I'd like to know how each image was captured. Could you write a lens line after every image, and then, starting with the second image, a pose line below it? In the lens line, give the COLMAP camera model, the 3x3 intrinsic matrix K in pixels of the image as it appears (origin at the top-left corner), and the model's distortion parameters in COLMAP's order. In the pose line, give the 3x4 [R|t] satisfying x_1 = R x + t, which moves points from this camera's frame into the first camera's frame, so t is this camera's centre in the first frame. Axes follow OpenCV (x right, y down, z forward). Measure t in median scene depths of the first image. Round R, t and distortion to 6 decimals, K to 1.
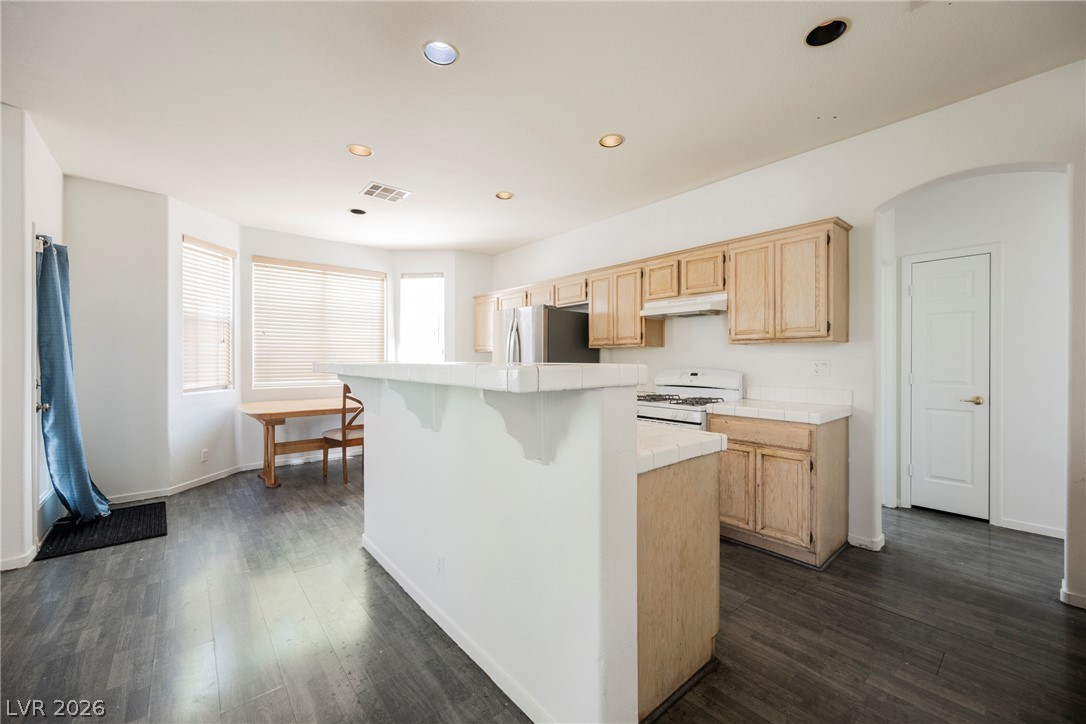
lens RADIAL K [[424.7, 0, 540.9], [0, 424.7, 365.3], [0, 0, 1]] dist [-0.001418, 0.000300]
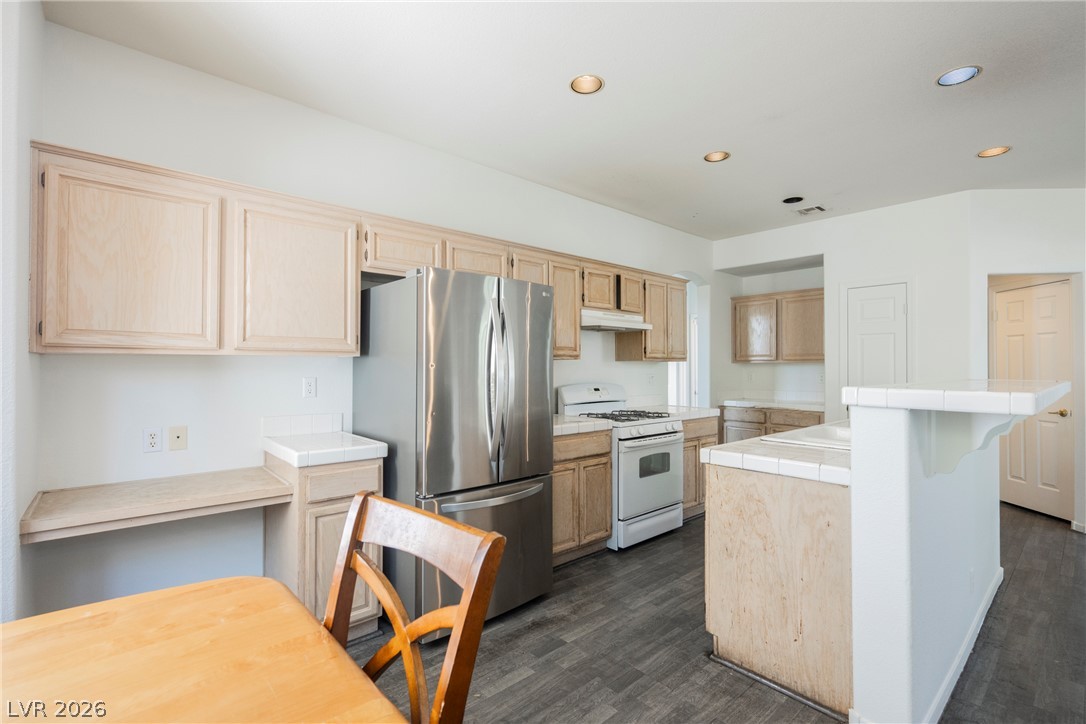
lens RADIAL K [[495.6, 0, 552.1], [0, 495.6, 359.7], [0, 0, 1]] dist [-0.001910, 0.000813]
pose [[-0.035751, 0.001837, 0.999359, -0.852452], [0.000922, 0.999998, -0.001805, -0.048726], [-0.999360, 0.000857, -0.035752, 1.244890]]
